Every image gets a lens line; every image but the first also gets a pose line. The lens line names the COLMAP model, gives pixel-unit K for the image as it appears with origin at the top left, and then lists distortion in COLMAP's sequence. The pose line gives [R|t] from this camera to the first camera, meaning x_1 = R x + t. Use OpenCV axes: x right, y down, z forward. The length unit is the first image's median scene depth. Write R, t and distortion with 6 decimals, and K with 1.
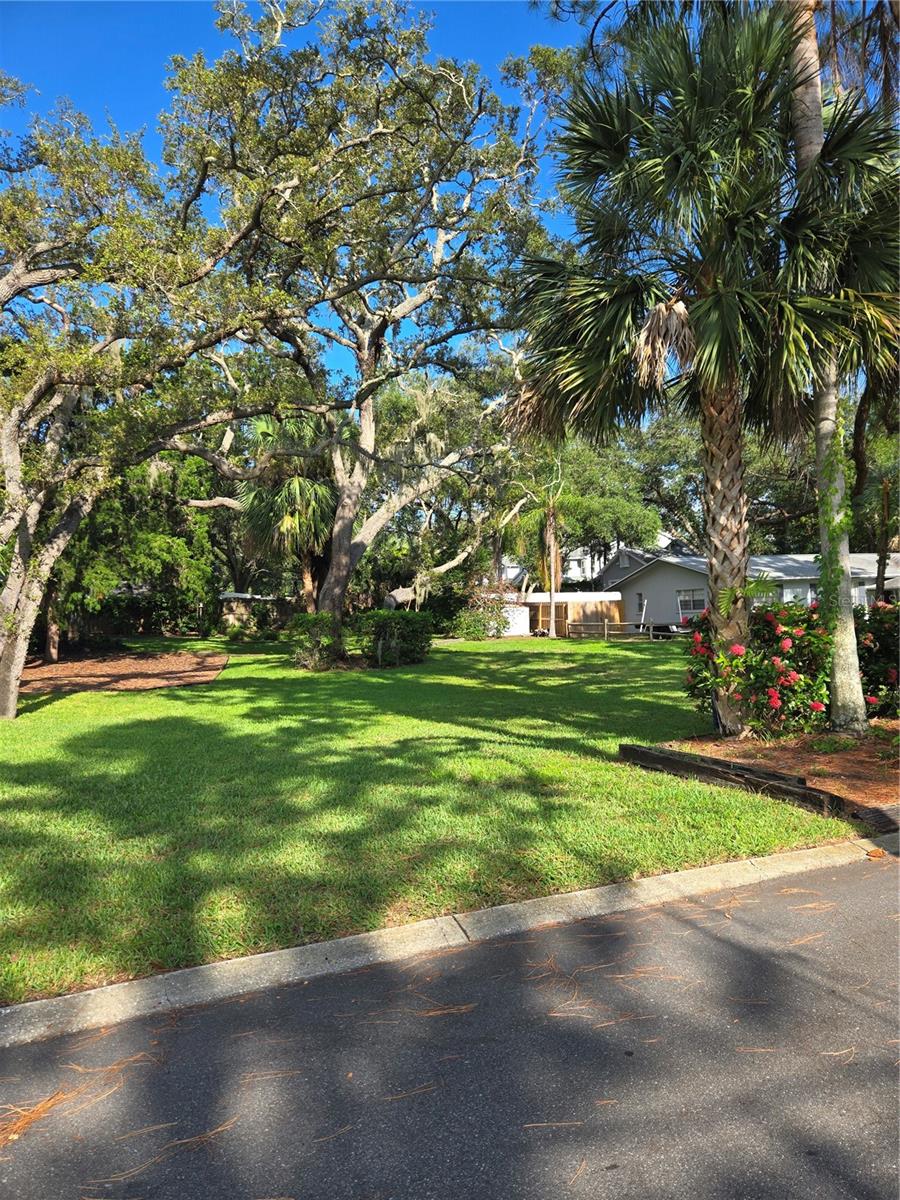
lens RADIAL K [[797.9, 0, 450.0], [0, 797.9, 600.0], [0, 0, 1]] dist [0.094436, -0.084602]
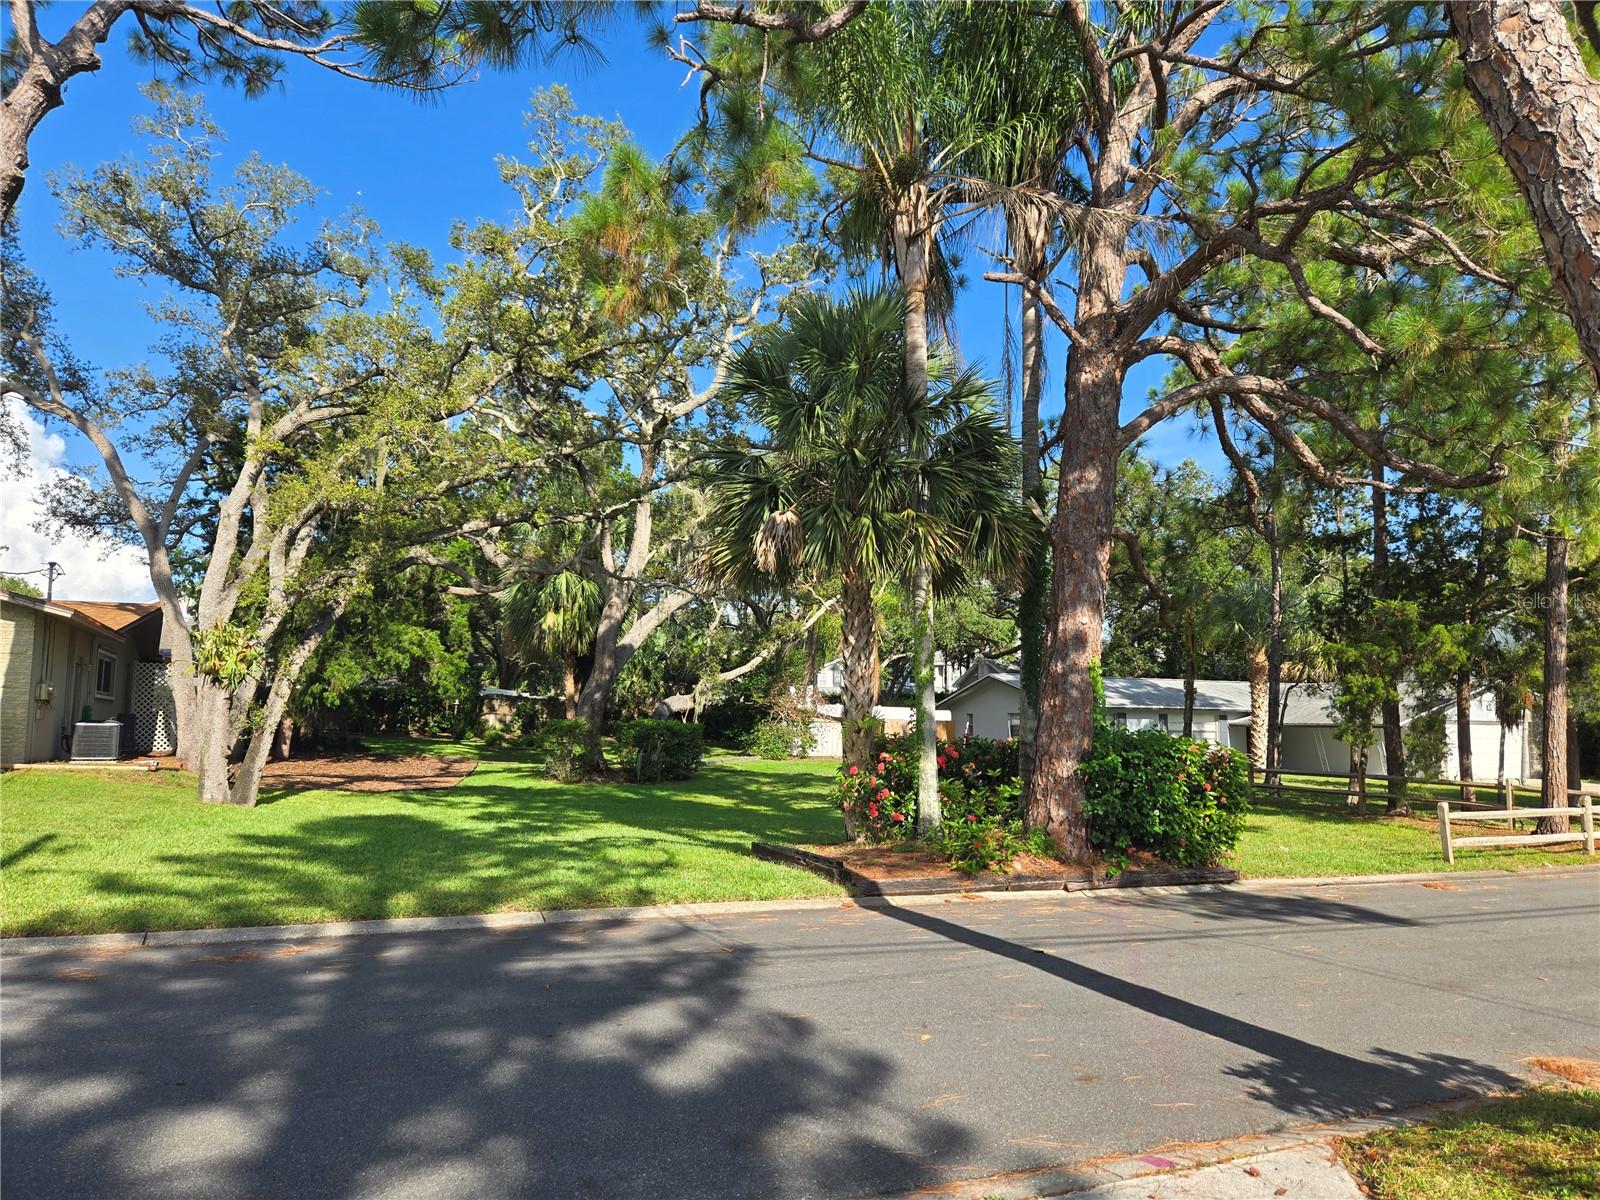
lens RADIAL K [[1063.8, 0, 802.6], [0, 1063.8, 604.6], [0, 0, 1]] dist [0.094436, -0.084602]
pose [[0.998673, 0.051175, -0.005831, 0.096278], [-0.051497, 0.994150, -0.094944, -0.011556], [0.000938, 0.095118, 0.995466, -0.236791]]
